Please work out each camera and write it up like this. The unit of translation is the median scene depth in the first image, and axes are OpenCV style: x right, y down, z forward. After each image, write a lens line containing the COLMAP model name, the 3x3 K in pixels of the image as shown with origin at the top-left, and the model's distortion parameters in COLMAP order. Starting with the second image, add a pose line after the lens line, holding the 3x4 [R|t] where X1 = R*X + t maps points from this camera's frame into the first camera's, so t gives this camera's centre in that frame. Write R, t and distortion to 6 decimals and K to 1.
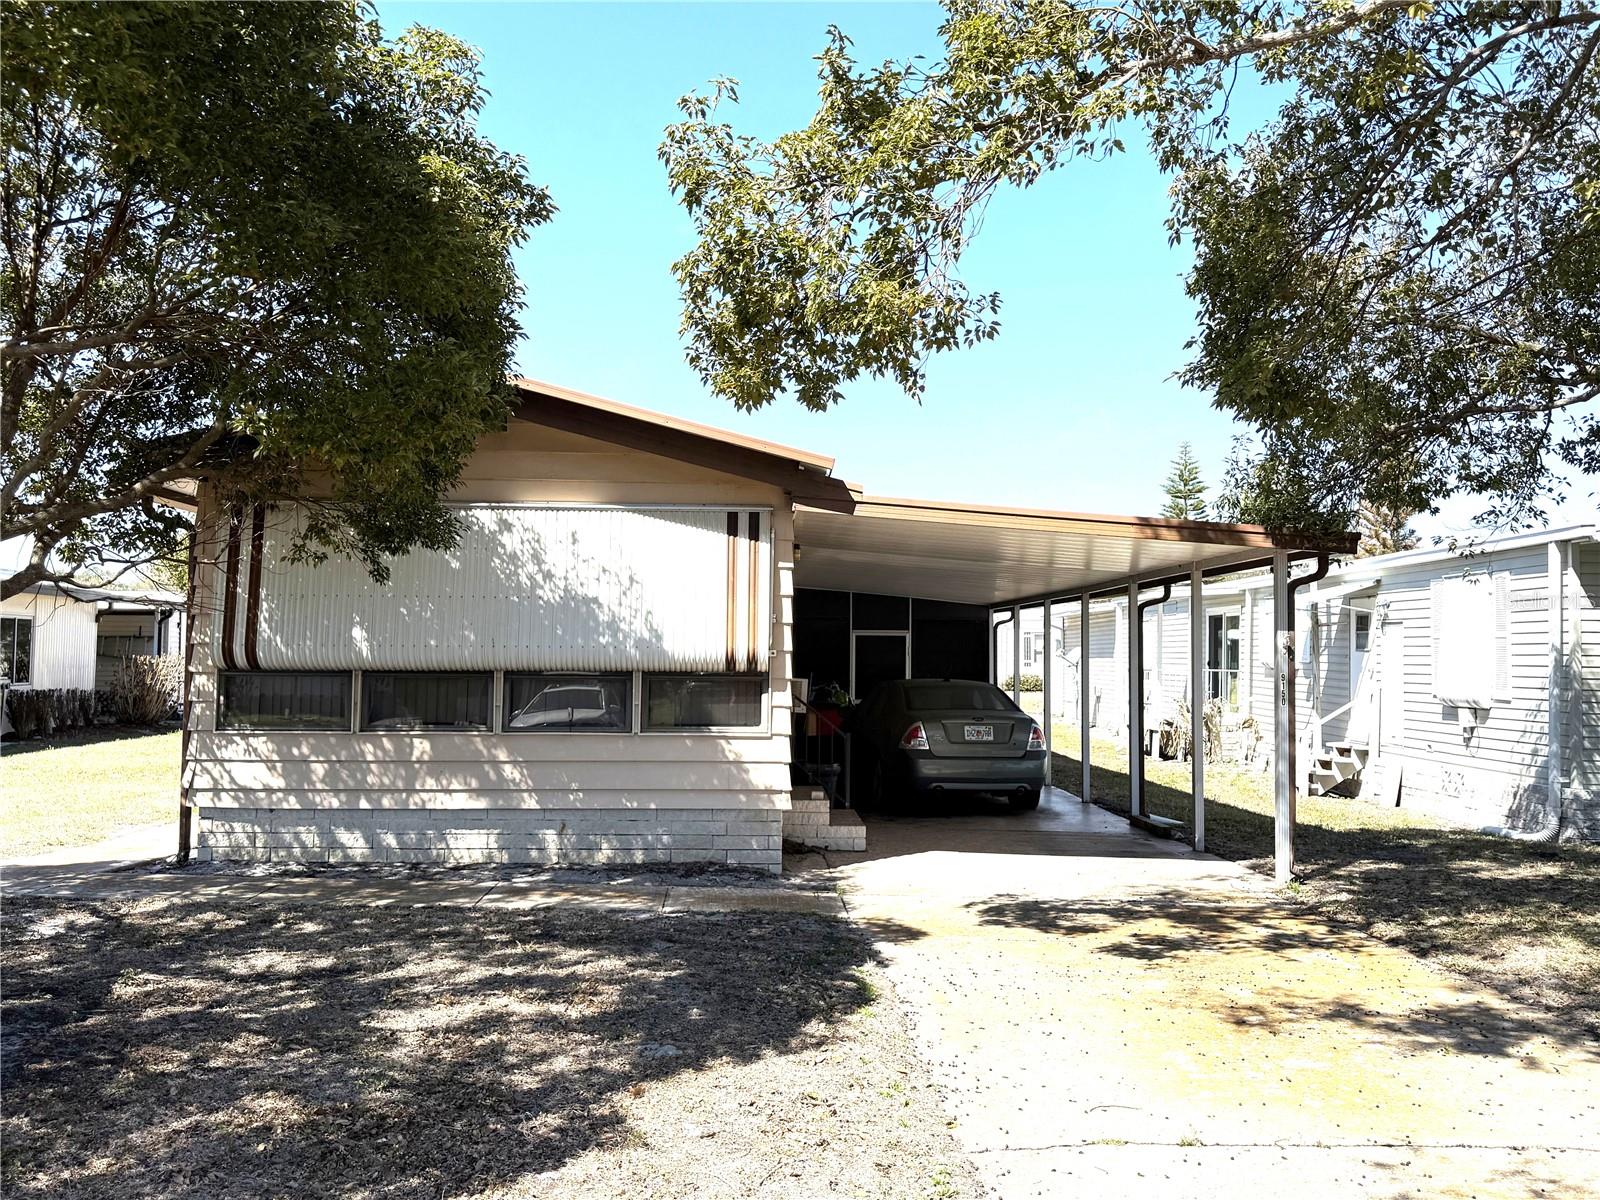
lens RADIAL K [[1307.4, 0, 800.0], [0, 1307.4, 600.0], [0, 0, 1]] dist [-0.001807, -0.000295]
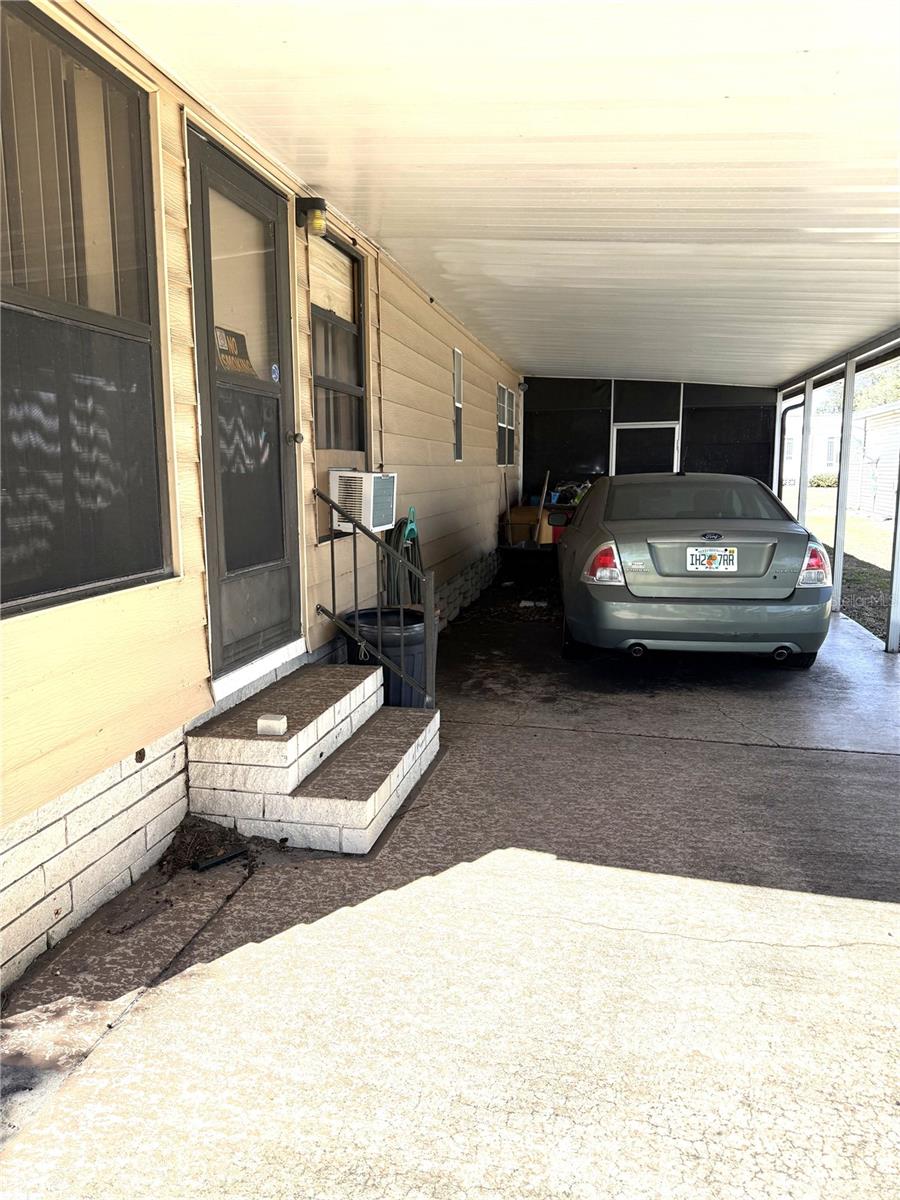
lens RADIAL K [[853.9, 0, 450.0], [0, 853.9, 600.0], [0, 0, 1]] dist [0.004239, -0.003537]
pose [[0.970917, 0.021700, -0.238429, 0.110452], [0.025423, 0.980908, 0.192802, 0.040169], [0.238061, -0.193256, 0.951829, 0.575343]]
